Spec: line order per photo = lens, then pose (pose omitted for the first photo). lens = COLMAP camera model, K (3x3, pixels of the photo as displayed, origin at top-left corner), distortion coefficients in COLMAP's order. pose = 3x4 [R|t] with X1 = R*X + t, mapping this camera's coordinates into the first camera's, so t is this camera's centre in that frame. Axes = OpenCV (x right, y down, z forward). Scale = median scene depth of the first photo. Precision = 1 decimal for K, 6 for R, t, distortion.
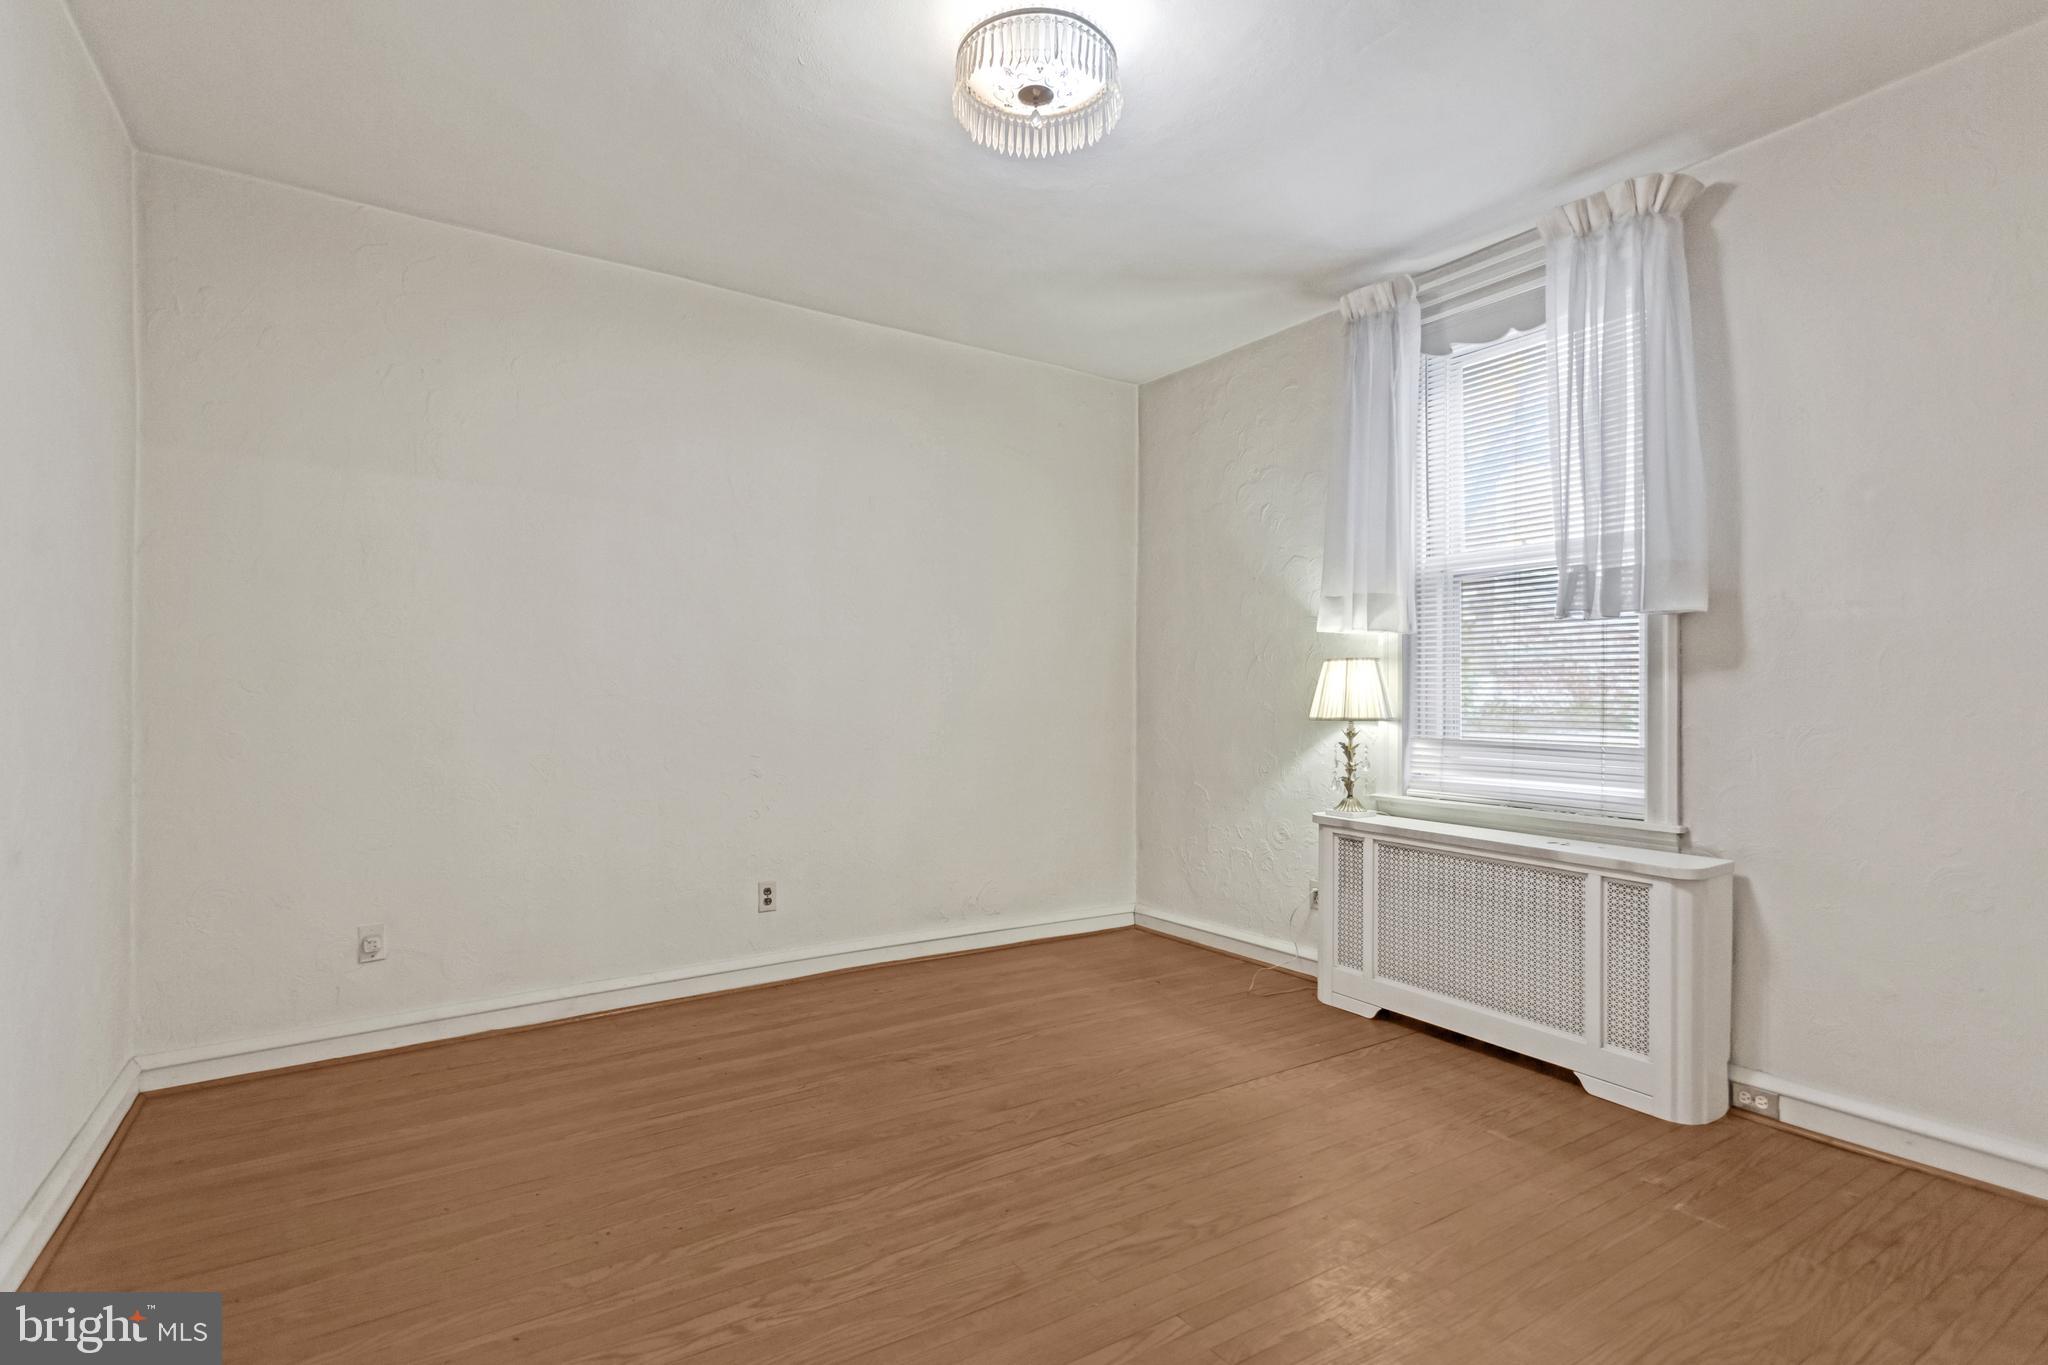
lens RADIAL K [[1013.6, 0, 1003.4], [0, 1013.6, 702.3], [0, 0, 1]] dist [0.003715, 0.000913]
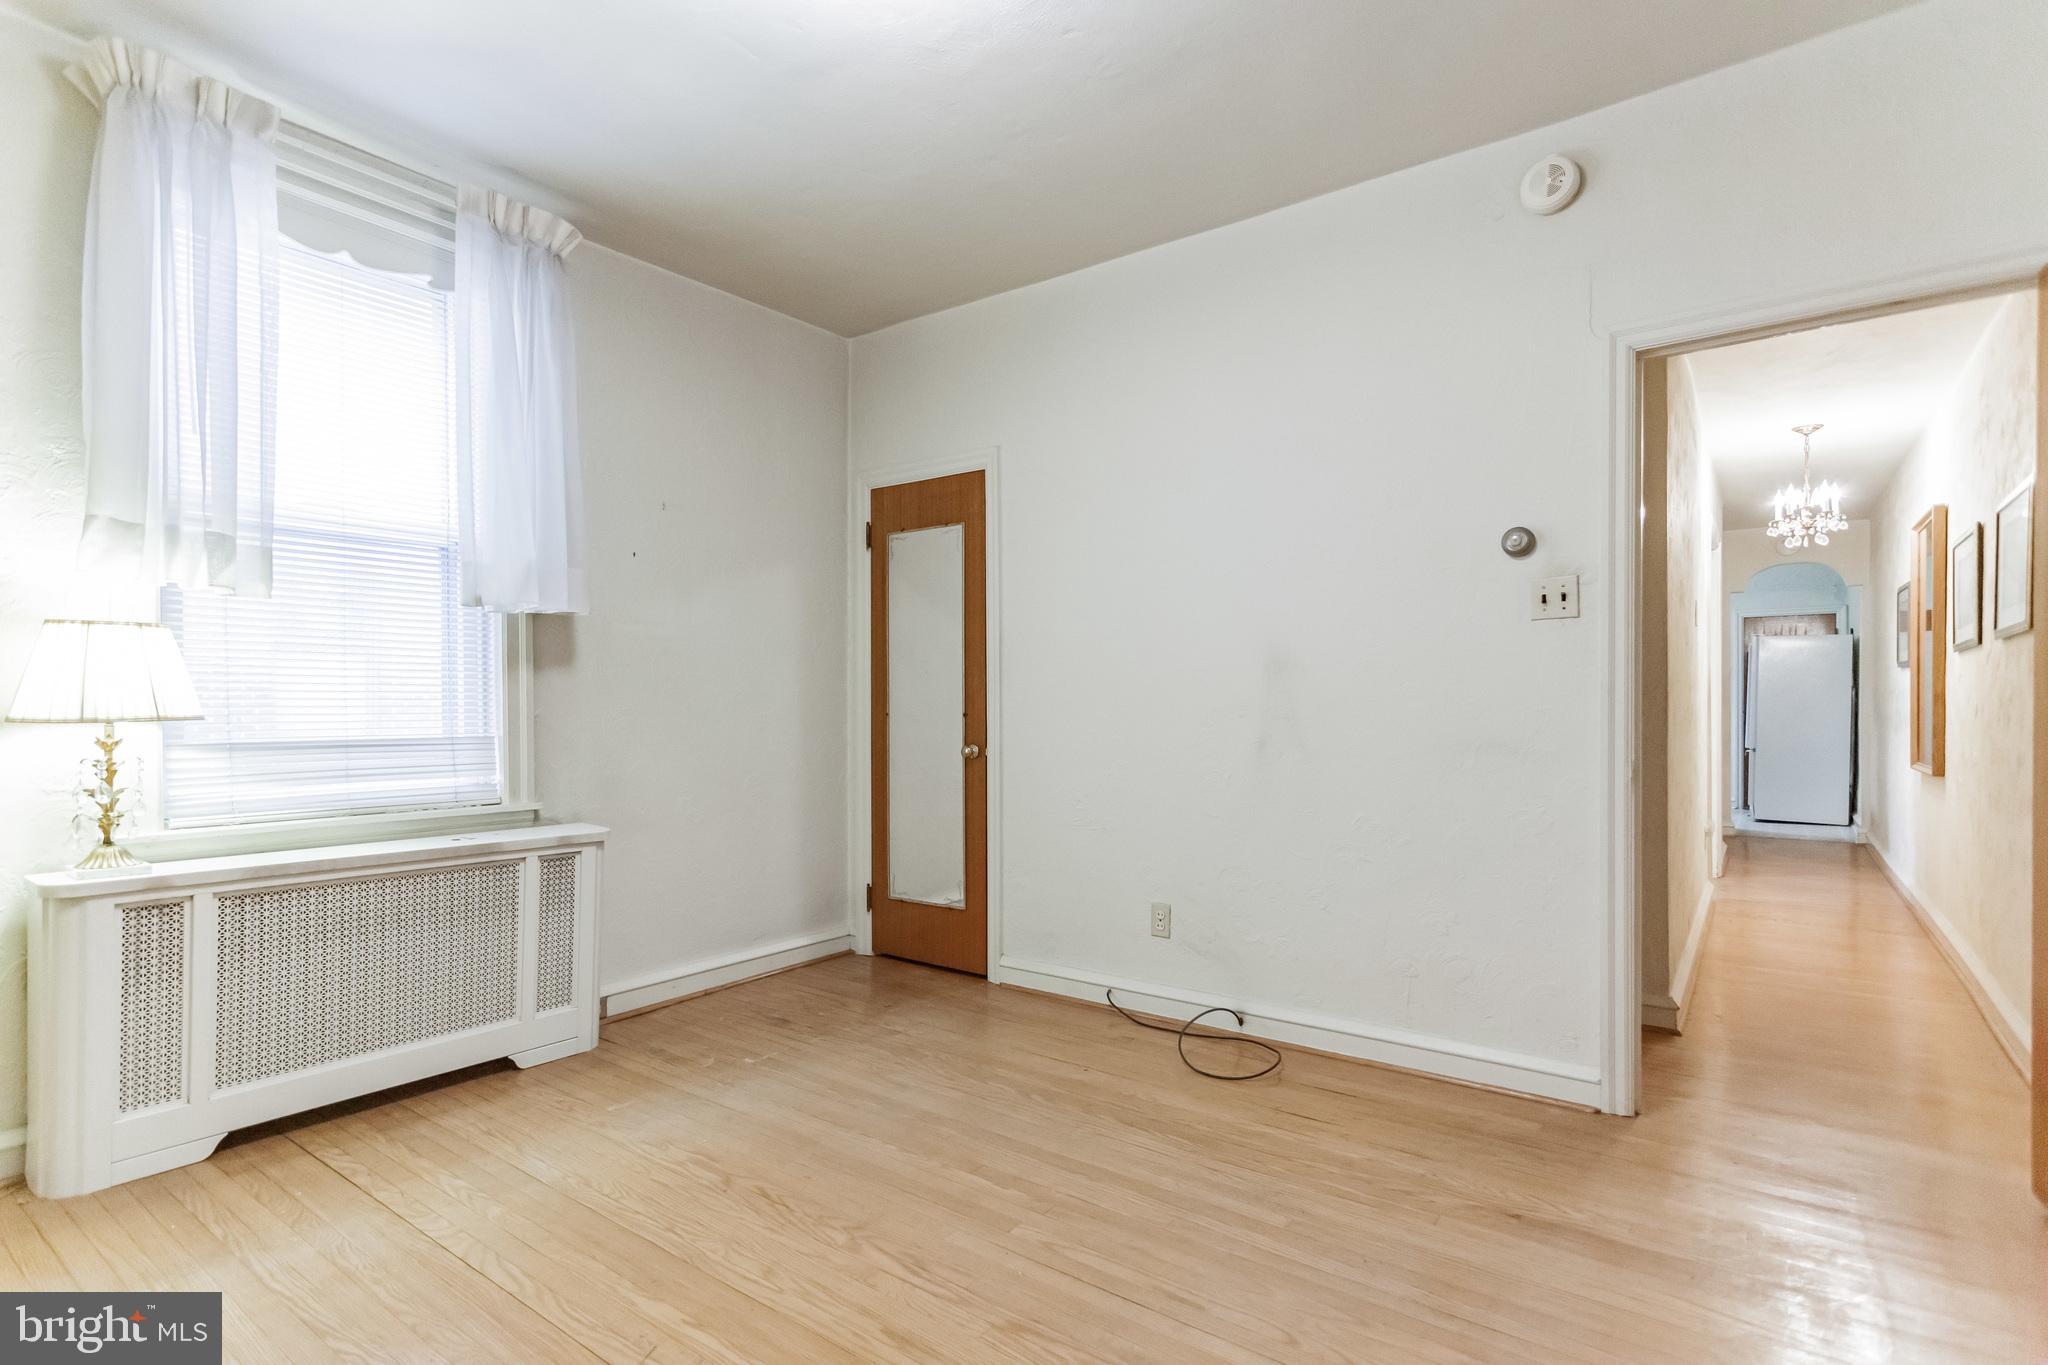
lens RADIAL K [[973.8, 0, 1046.5], [0, 973.8, 696.5], [0, 0, 1]] dist [0.004652, 0.000718]
pose [[-0.382604, -0.003005, 0.923907, -0.511436], [-0.001910, 0.999995, 0.002462, -0.000008], [-0.923910, -0.000823, -0.382608, 0.822212]]
